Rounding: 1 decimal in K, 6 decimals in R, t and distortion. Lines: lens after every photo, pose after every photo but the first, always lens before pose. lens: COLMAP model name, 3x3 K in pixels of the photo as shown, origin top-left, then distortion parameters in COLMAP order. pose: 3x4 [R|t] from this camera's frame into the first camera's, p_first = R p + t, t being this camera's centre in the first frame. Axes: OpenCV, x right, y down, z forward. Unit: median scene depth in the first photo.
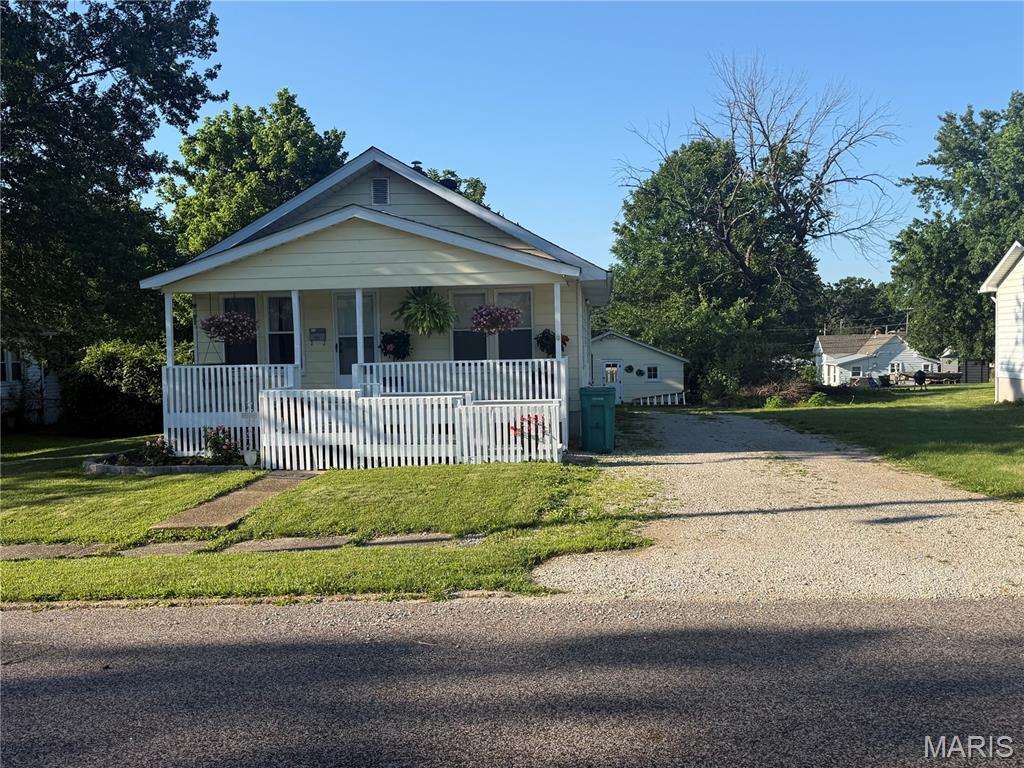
lens RADIAL K [[928.7, 0, 512.0], [0, 928.7, 384.0], [0, 0, 1]] dist [0.005492, -0.008627]
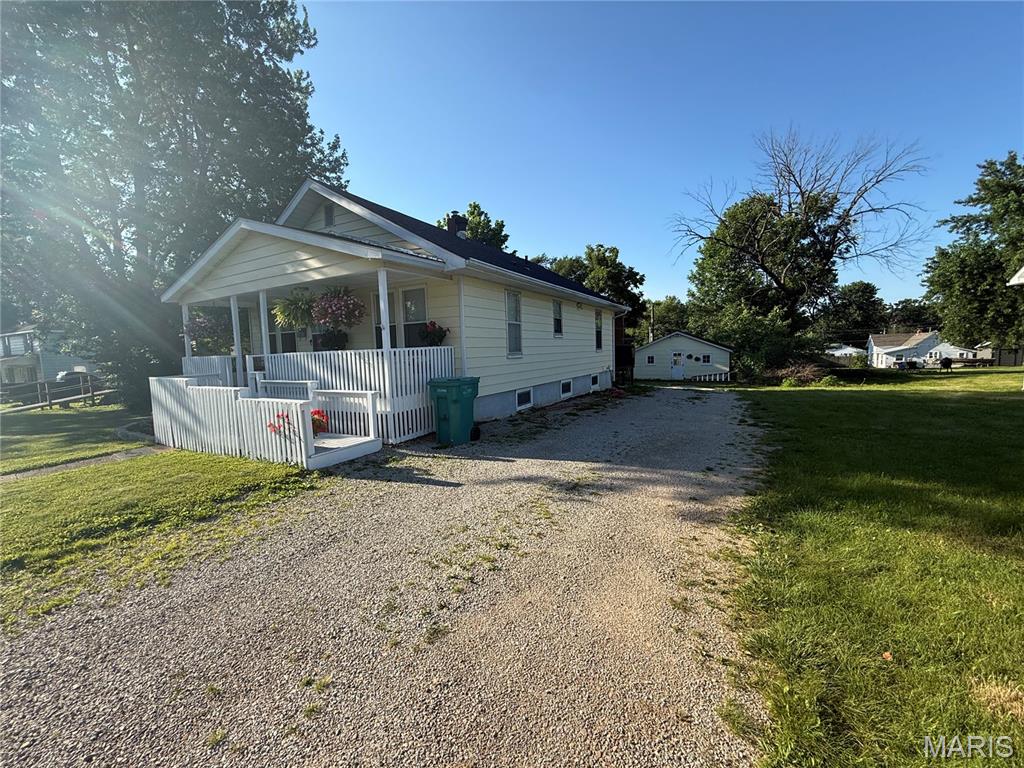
lens RADIAL K [[421.1, 0, 512.1], [0, 421.1, 378.5], [0, 0, 1]] dist [-0.011416, 0.006135]
pose [[0.916599, 0.017839, -0.399410, 0.133258], [-0.003444, 0.999319, 0.036731, -0.005138], [0.399794, -0.032292, 0.916036, 0.250139]]
